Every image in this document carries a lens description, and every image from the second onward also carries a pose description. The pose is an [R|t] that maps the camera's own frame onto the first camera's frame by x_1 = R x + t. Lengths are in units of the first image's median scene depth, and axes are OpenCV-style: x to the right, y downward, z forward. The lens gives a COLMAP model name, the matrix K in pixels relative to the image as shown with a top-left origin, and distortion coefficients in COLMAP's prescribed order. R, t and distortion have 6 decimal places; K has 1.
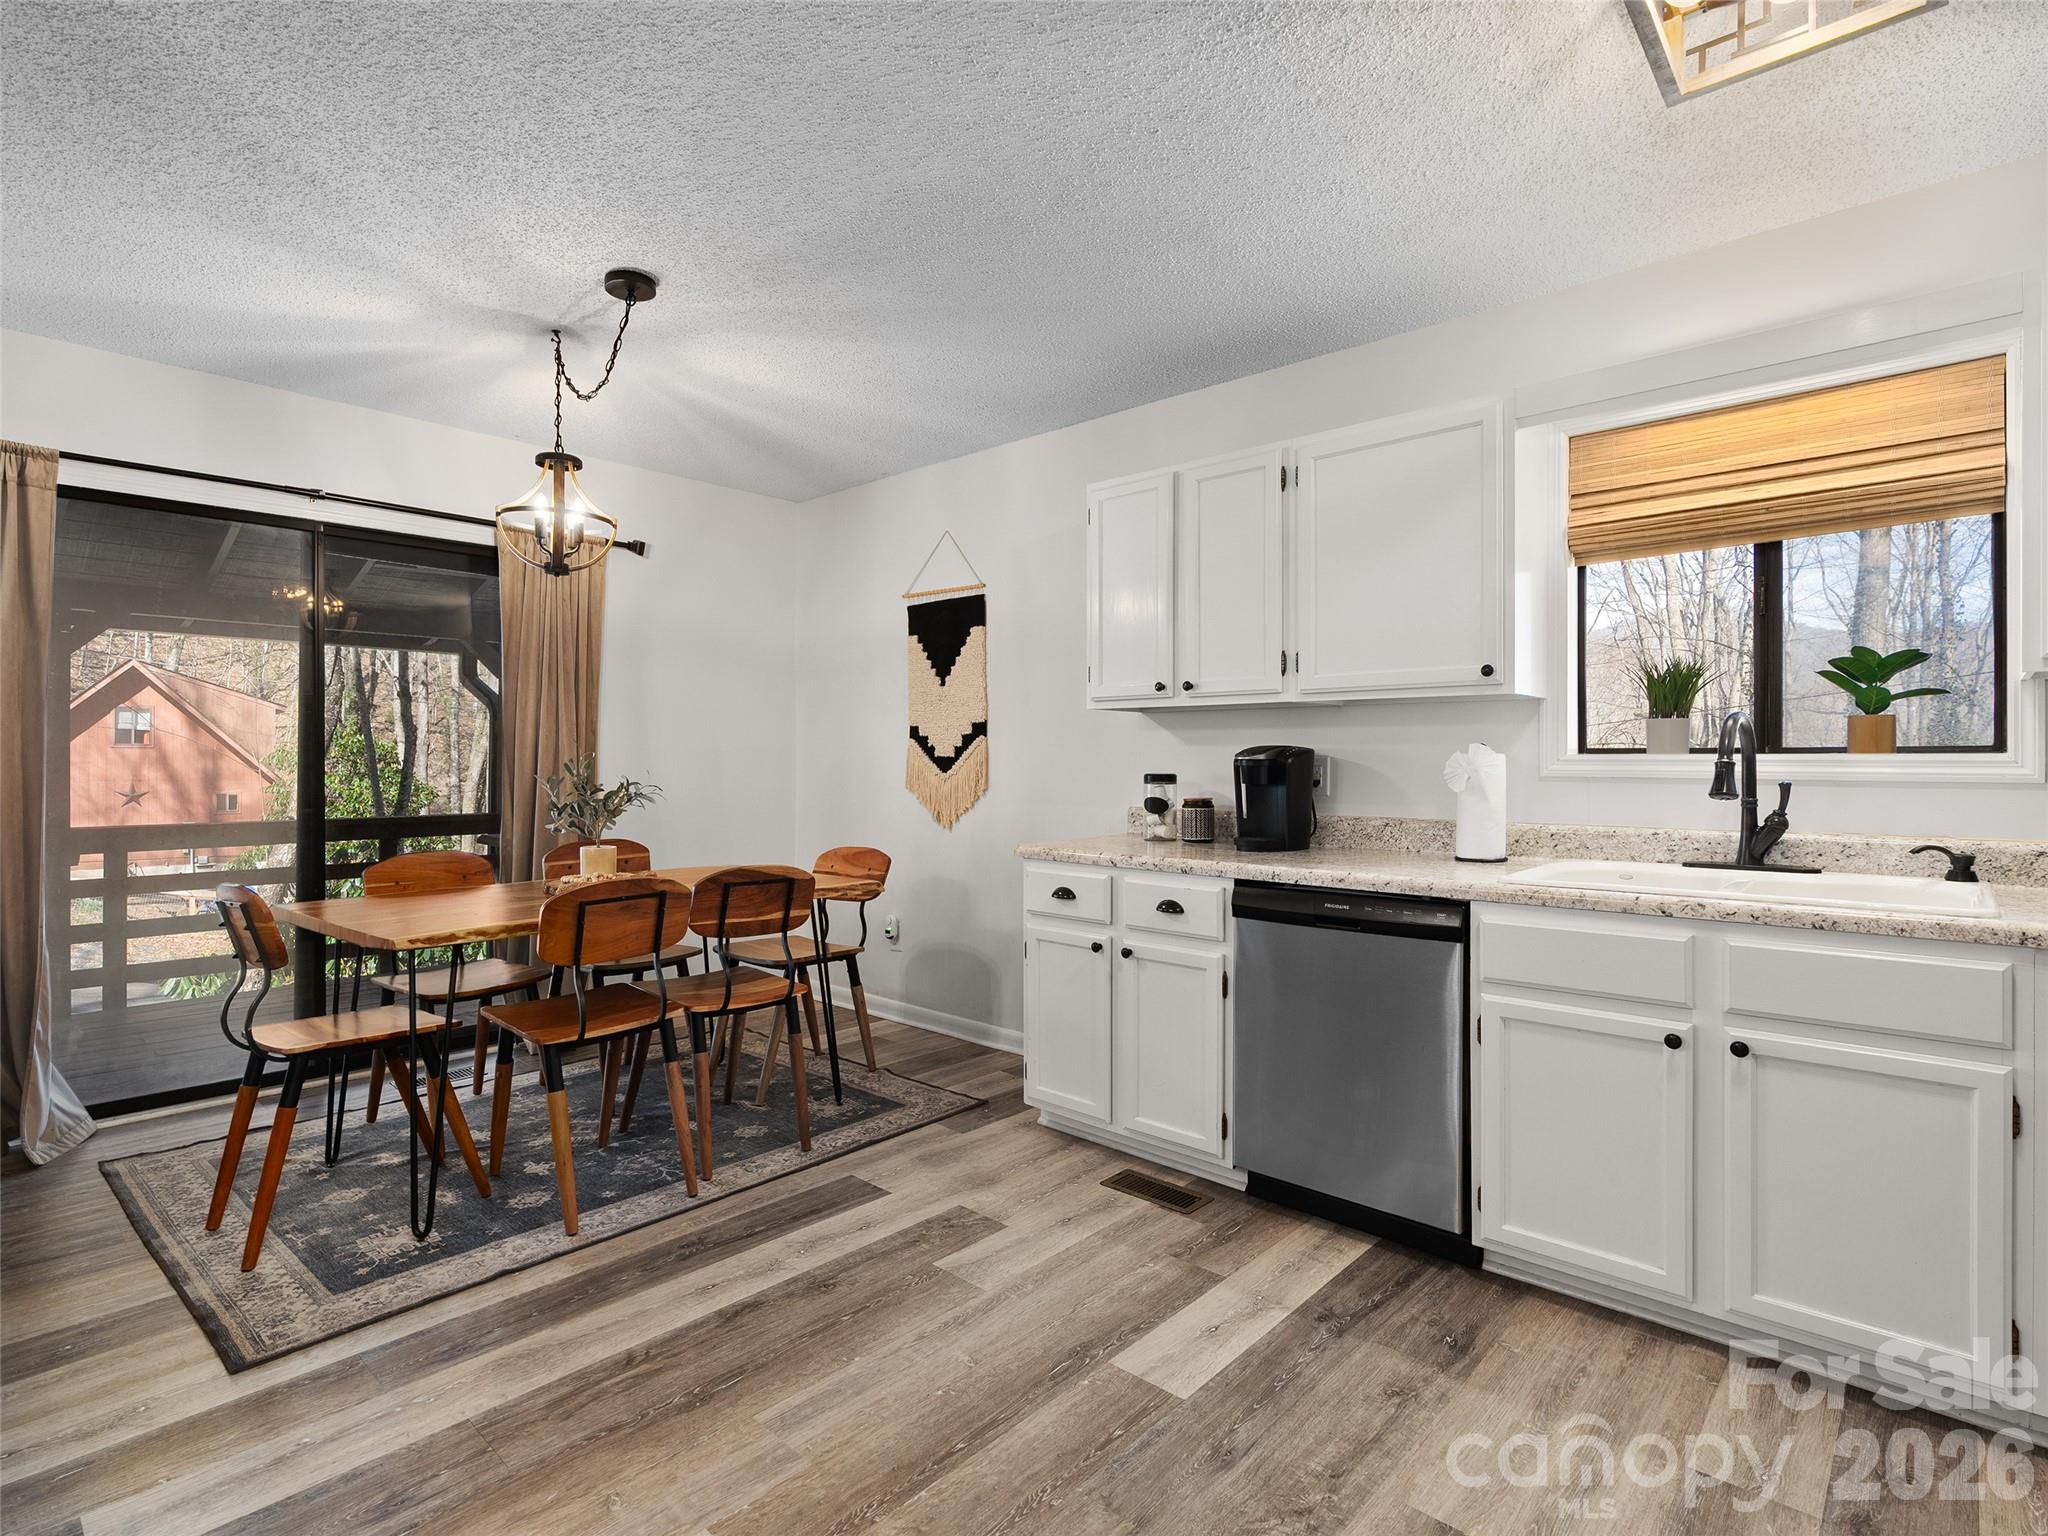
lens RADIAL K [[1049.7, 0, 1004.2], [0, 1049.7, 762.6], [0, 0, 1]] dist [-0.004601, 0.003276]
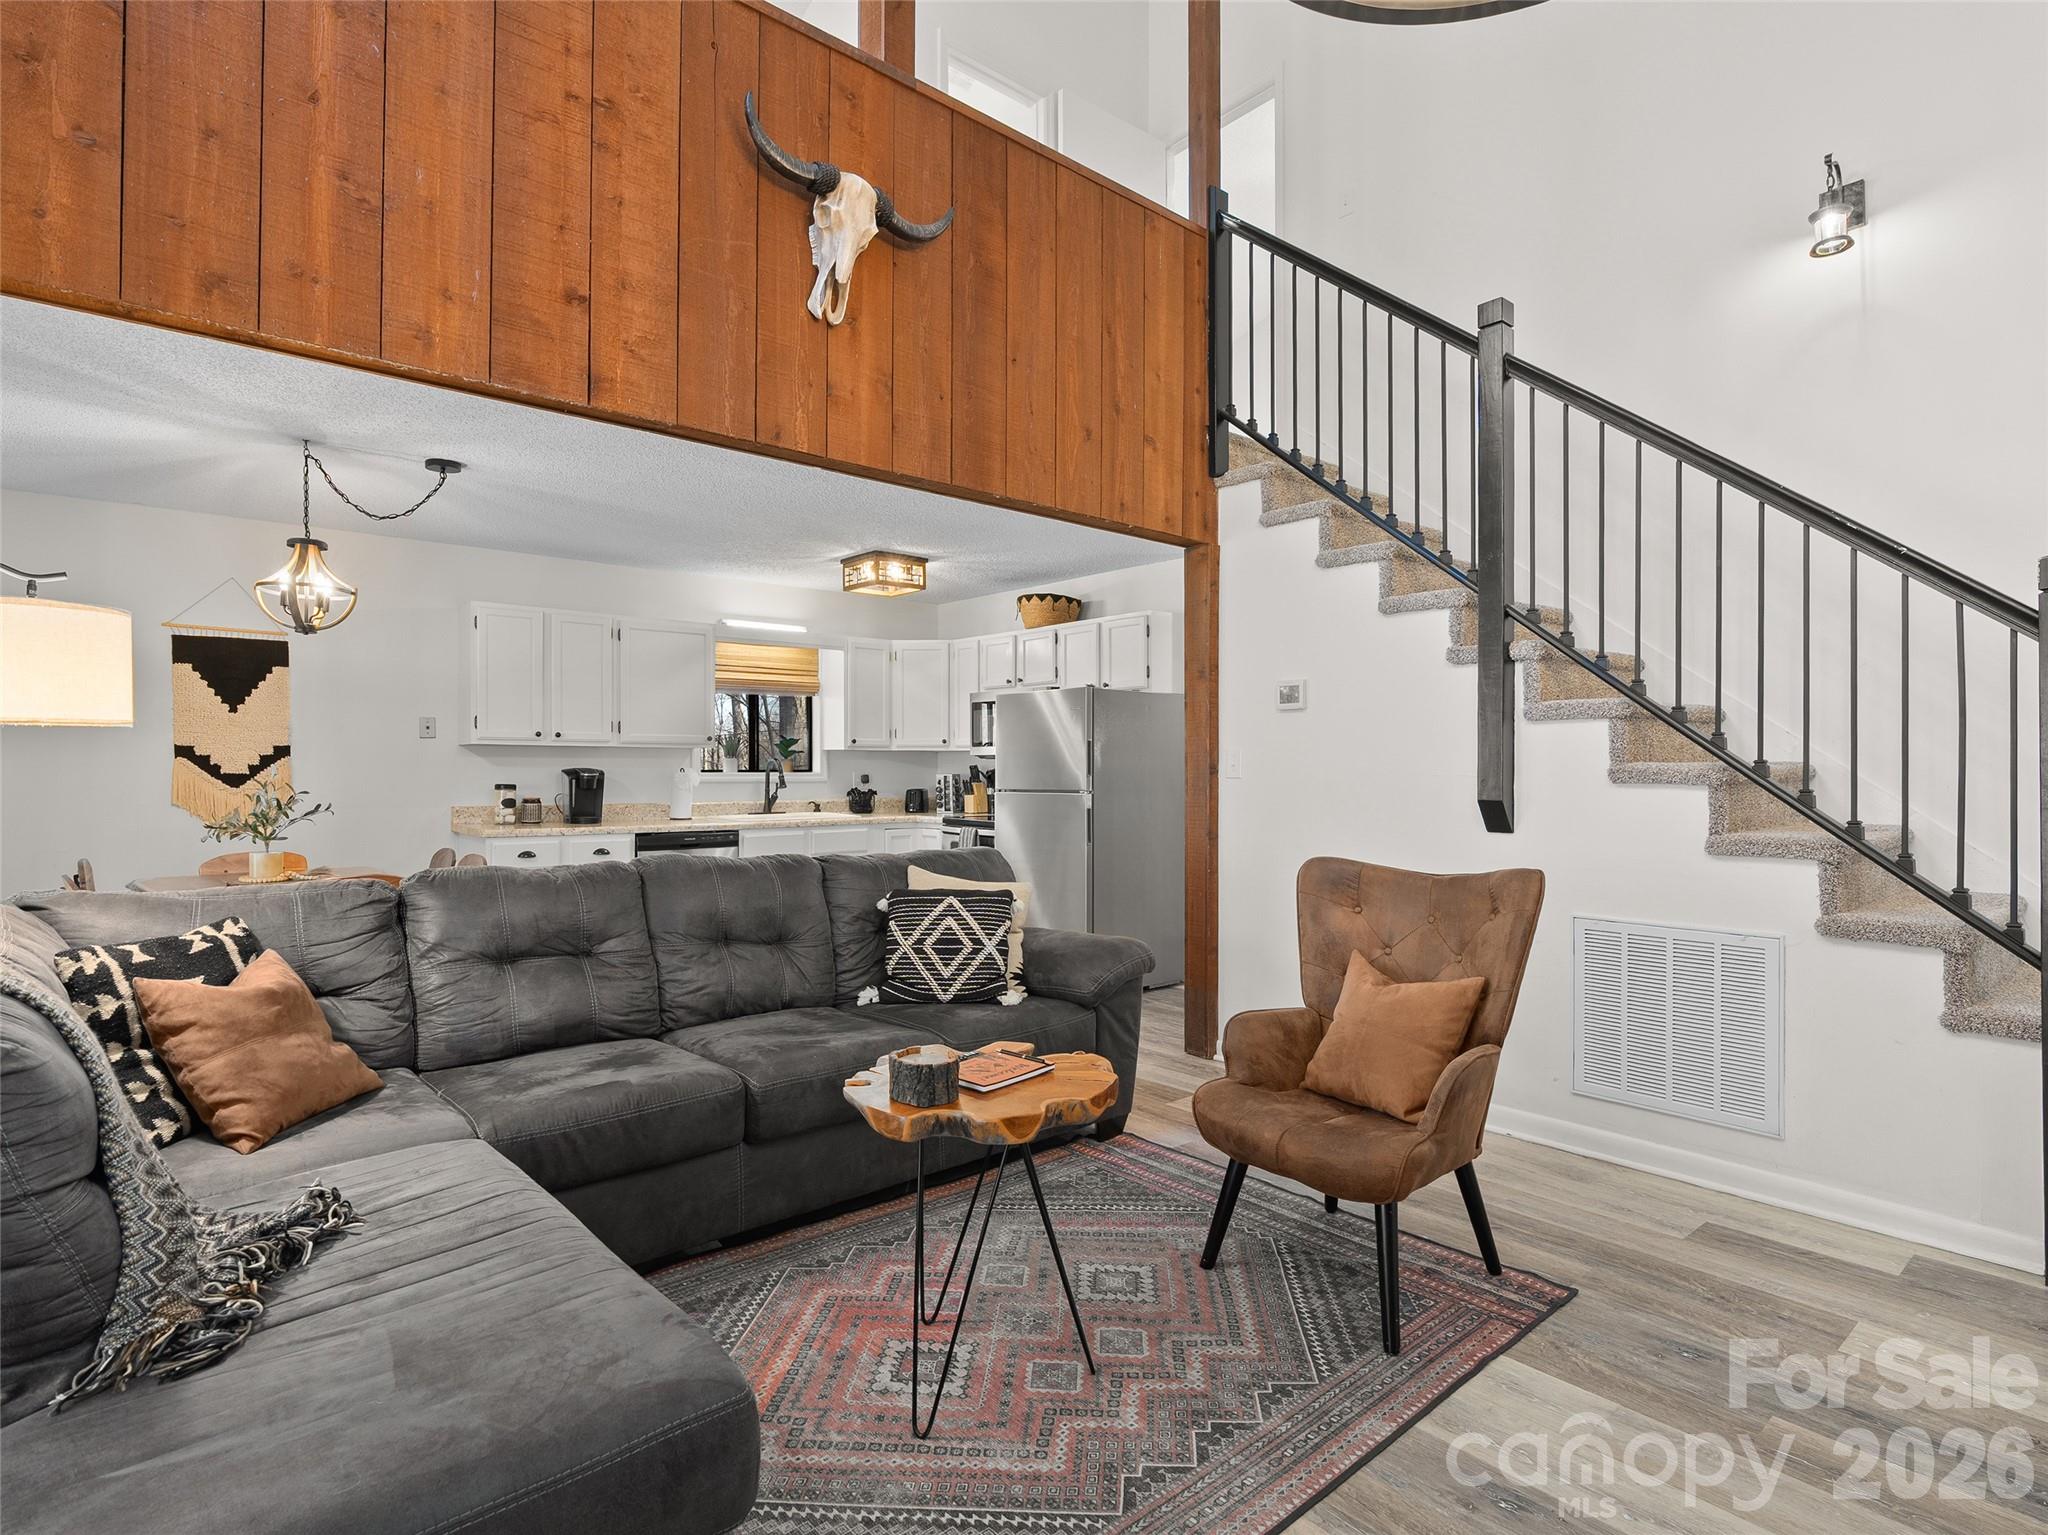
lens RADIAL K [[1107.3, 0, 1019.7], [0, 1107.3, 772.4], [0, 0, 1]] dist [0.025734, 0.000057]
pose [[0.122164, -0.005968, 0.992492, -2.013150], [0.000037, 0.999982, 0.006008, -0.024709], [-0.992510, -0.000697, 0.122162, -0.023847]]
